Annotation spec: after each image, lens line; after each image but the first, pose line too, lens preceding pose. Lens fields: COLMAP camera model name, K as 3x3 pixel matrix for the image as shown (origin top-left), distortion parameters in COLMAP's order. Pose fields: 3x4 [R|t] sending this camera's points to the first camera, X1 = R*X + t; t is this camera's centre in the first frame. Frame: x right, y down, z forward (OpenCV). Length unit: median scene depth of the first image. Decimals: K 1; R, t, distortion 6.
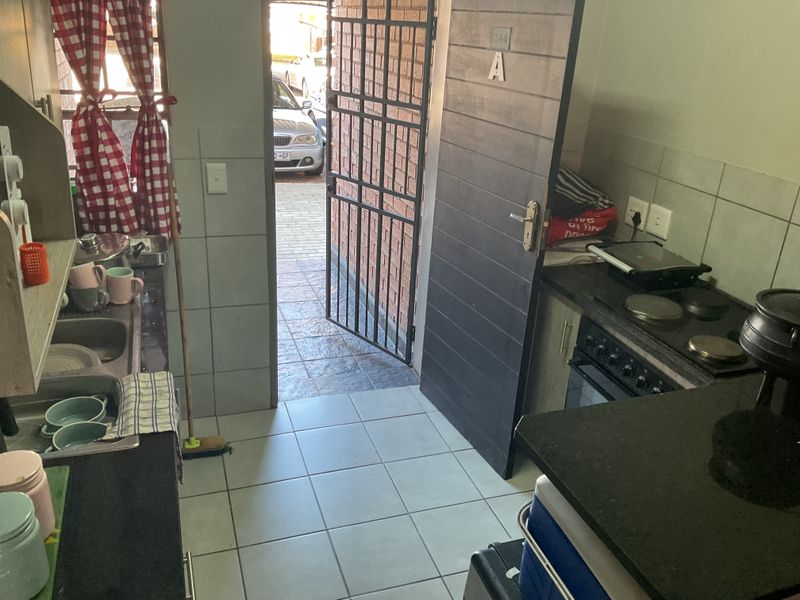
lens RADIAL K [[669.2, 0, 402.4], [0, 669.2, 299.7], [0, 0, 1]] dist [0.088064, -0.104519]
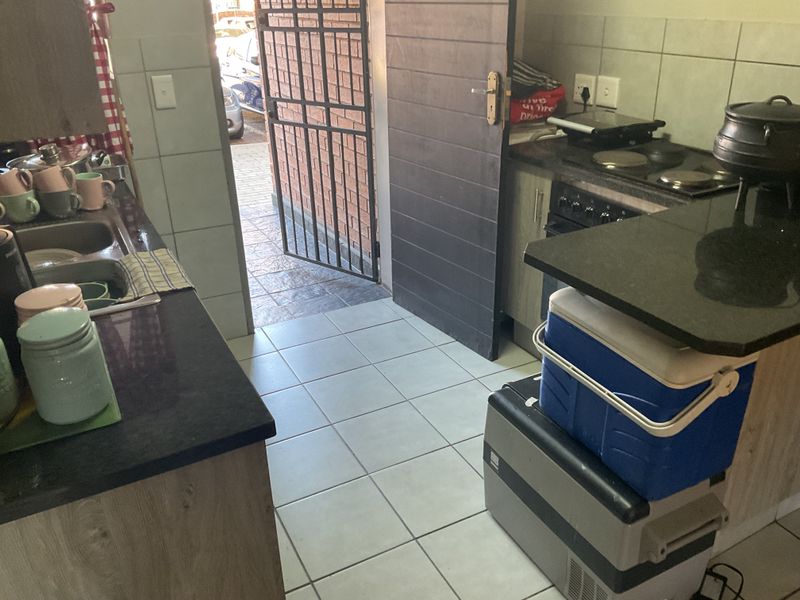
lens RADIAL K [[669.2, 0, 400.2], [0, 669.2, 302.4], [0, 0, 1]] dist [0.088064, -0.104519]
pose [[0.986380, -0.133501, 0.096084, -0.078759], [0.129675, 0.990533, 0.045051, 0.121246], [-0.101189, -0.031978, 0.994353, -0.004121]]
